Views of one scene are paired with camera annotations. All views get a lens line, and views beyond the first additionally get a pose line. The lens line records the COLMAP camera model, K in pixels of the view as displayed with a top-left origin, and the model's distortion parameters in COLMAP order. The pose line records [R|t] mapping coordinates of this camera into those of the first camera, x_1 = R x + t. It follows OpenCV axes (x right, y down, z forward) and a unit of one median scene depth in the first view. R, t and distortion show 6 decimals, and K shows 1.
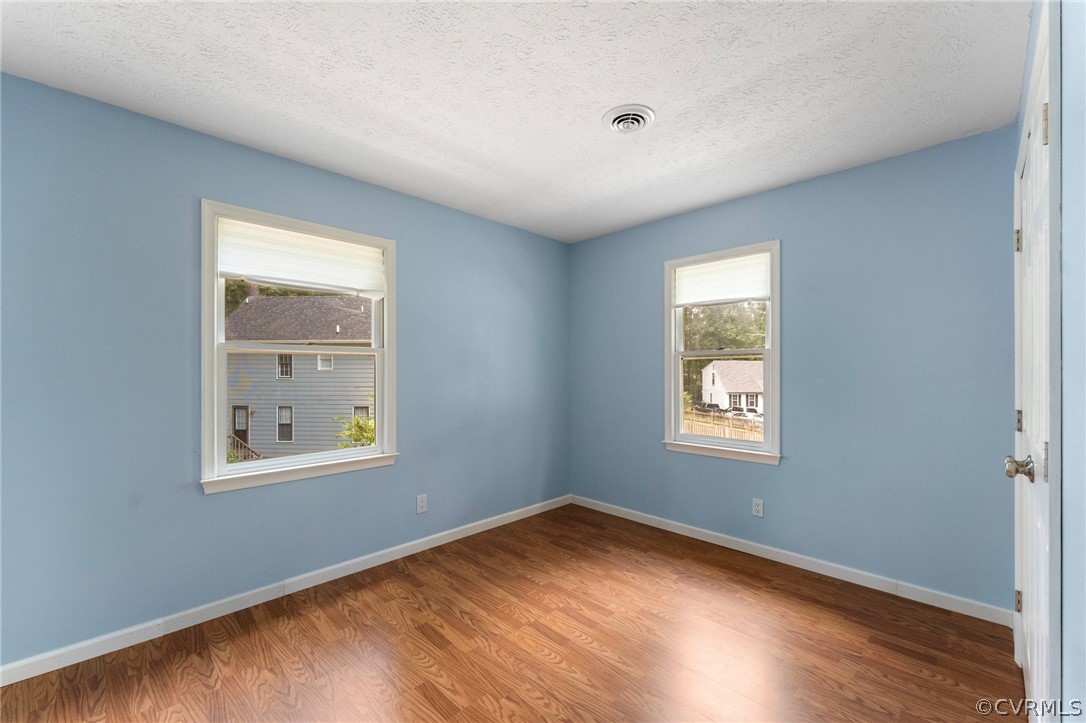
lens RADIAL K [[452.6, 0, 553.2], [0, 452.6, 368.2], [0, 0, 1]] dist [-0.006513, 0.002365]
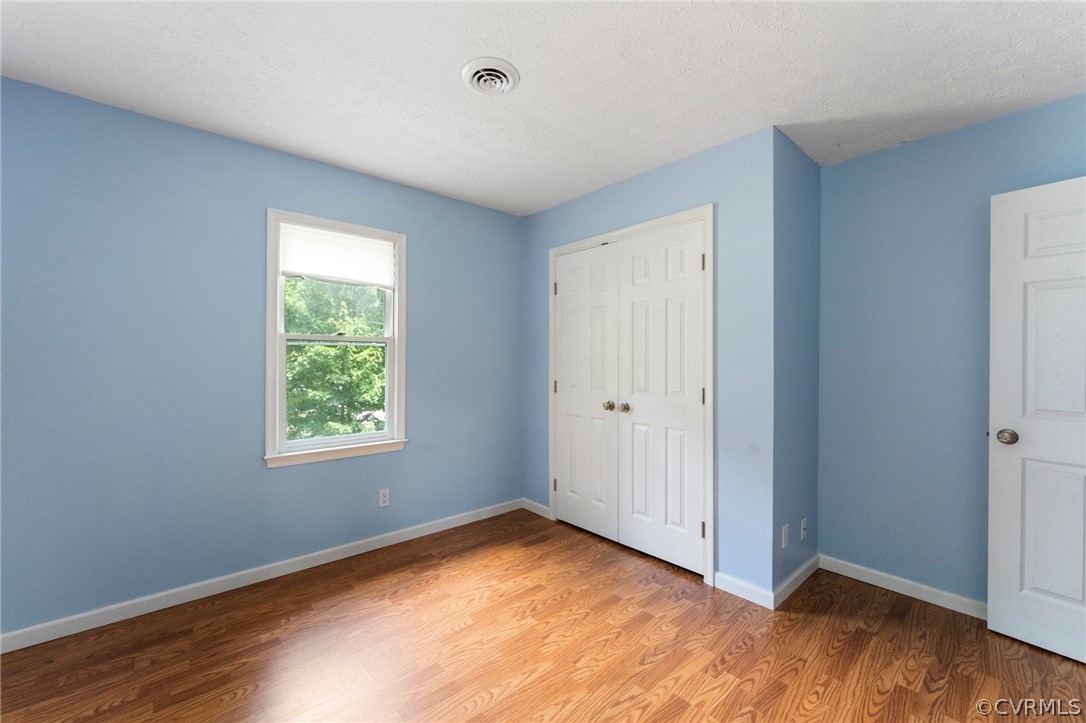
lens RADIAL K [[452.6, 0, 525.3], [0, 452.6, 356.8], [0, 0, 1]] dist [-0.006513, 0.002365]
pose [[0.069865, 0.005020, 0.997544, -0.575551], [-0.005195, 0.999976, -0.004669, 0.003490], [-0.997543, -0.004856, 0.069889, 0.701641]]
